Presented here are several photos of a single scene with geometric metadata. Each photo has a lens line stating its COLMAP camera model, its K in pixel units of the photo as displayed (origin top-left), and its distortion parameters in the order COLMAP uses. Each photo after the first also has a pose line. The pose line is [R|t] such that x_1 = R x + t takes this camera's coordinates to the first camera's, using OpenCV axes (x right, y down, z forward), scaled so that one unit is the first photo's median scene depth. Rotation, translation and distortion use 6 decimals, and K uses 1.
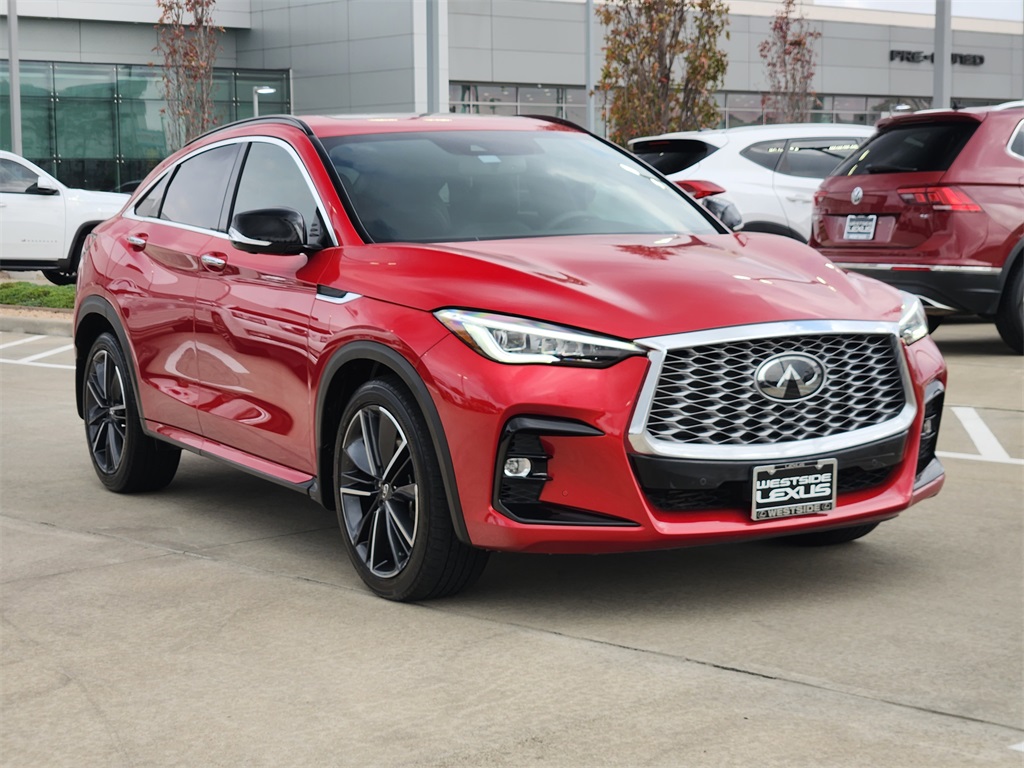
lens RADIAL K [[1913.0, 0, 514.9], [0, 1913.0, 377.9], [0, 0, 1]] dist [-0.003609, 0.000000]
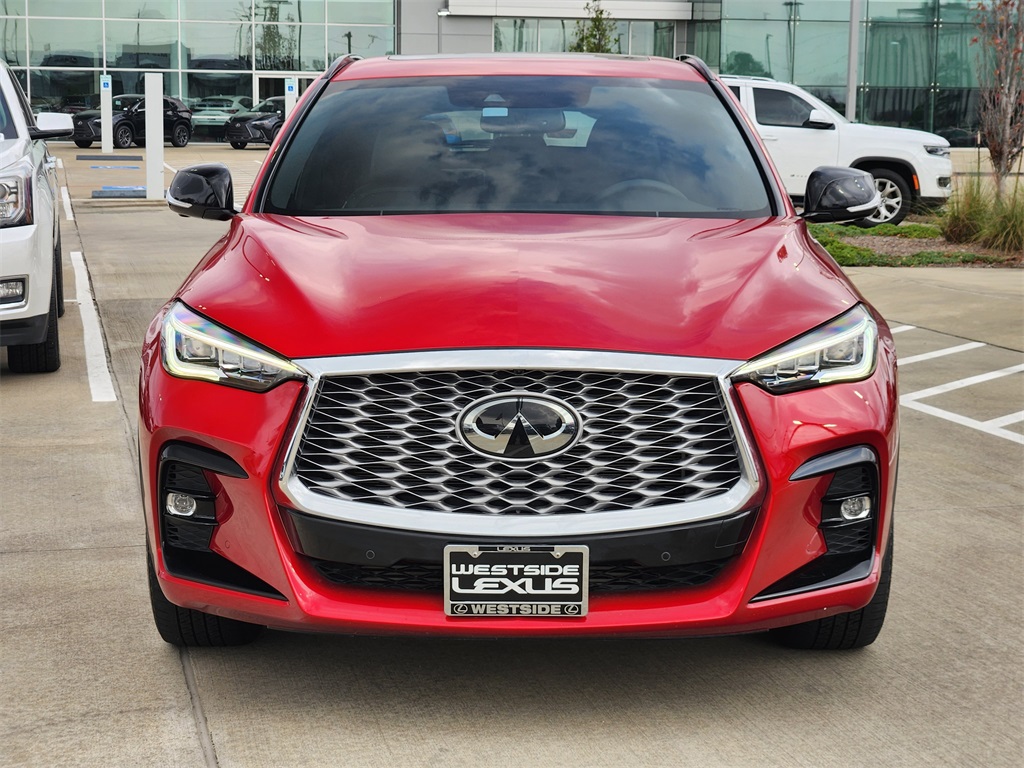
lens RADIAL K [[1913.0, 0, 511.6], [0, 1913.0, 392.6], [0, 0, 1]] dist [-0.003609, 0.000000]
pose [[0.862353, 0.091312, -0.498006, 0.499047], [-0.068980, 0.995620, 0.063106, -0.058298], [0.501587, -0.020067, 0.864874, 0.374963]]
